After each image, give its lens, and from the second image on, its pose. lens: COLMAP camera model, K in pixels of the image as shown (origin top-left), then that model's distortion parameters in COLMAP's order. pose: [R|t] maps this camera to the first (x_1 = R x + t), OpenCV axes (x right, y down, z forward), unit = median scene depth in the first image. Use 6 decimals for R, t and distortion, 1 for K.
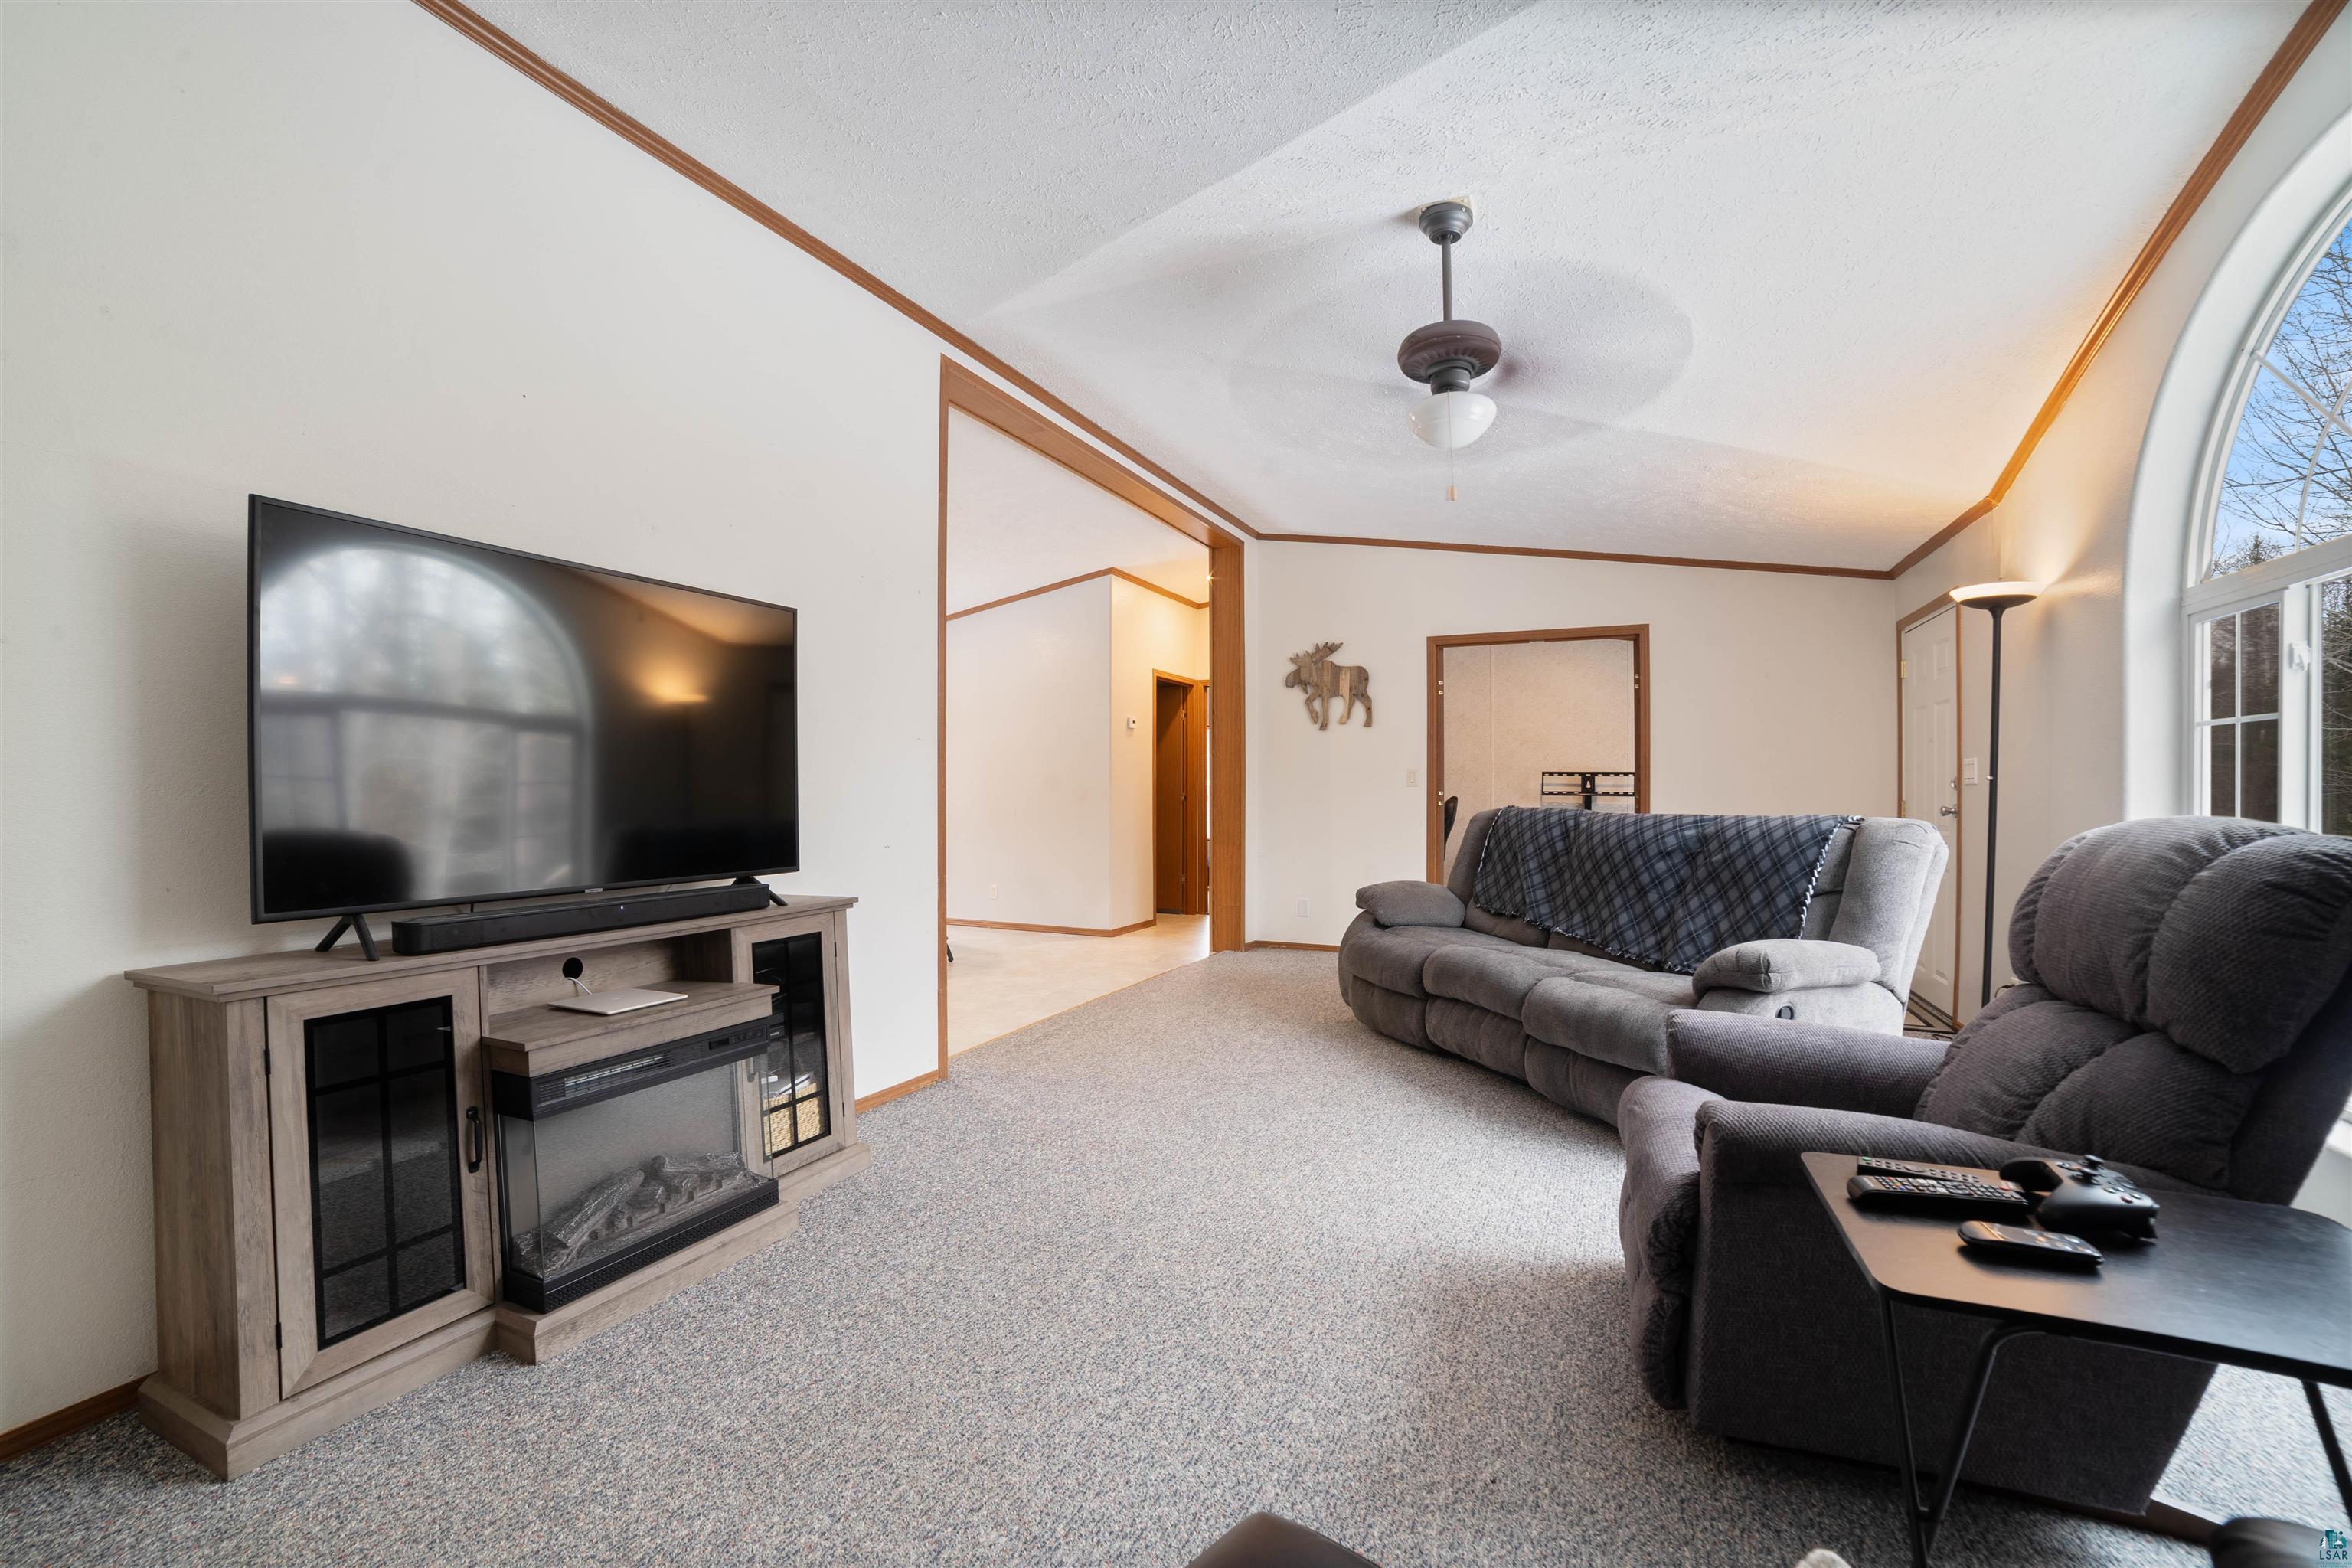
lens RADIAL K [[991.0, 0, 1130.7], [0, 991.0, 795.7], [0, 0, 1]] dist [-0.115992, 0.041561]
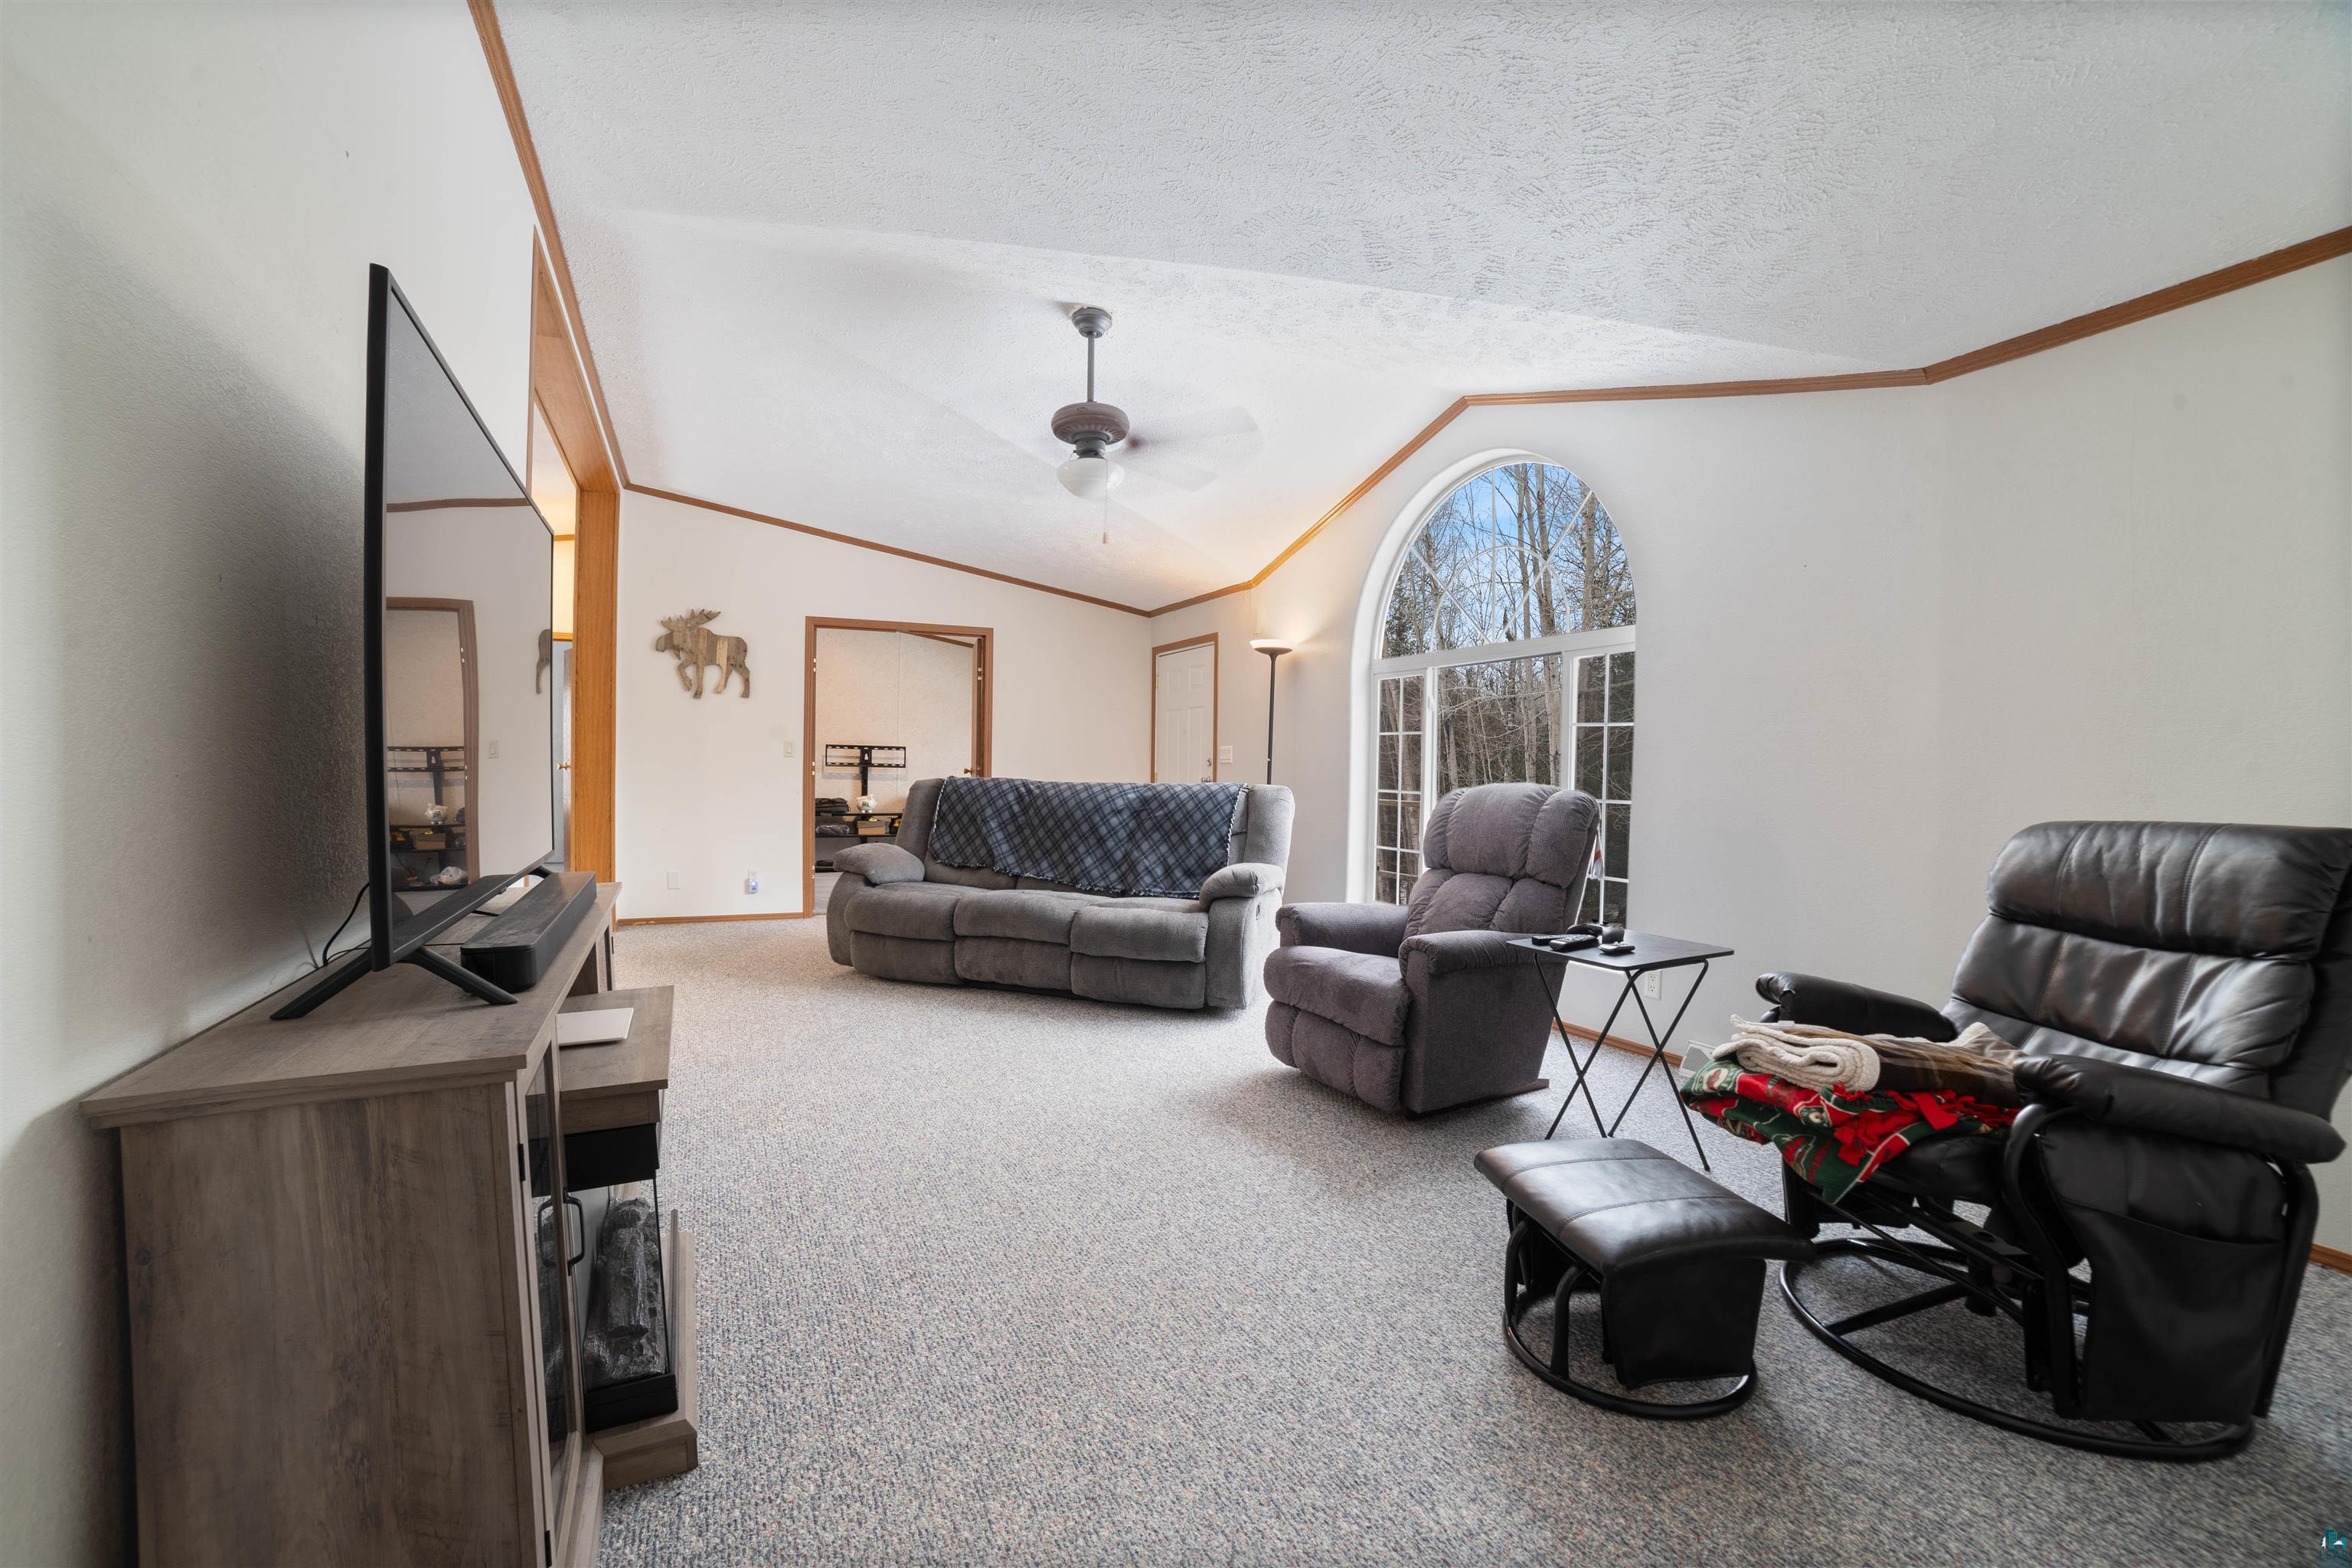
lens RADIAL K [[981.8, 0, 1150.8], [0, 981.8, 772.0], [0, 0, 1]] dist [-0.113165, 0.039159]
pose [[0.620474, 0.005117, 0.784211, -0.476212], [-0.010606, 0.999942, 0.001867, 0.000865], [-0.784156, -0.009476, 0.620492, 0.091344]]
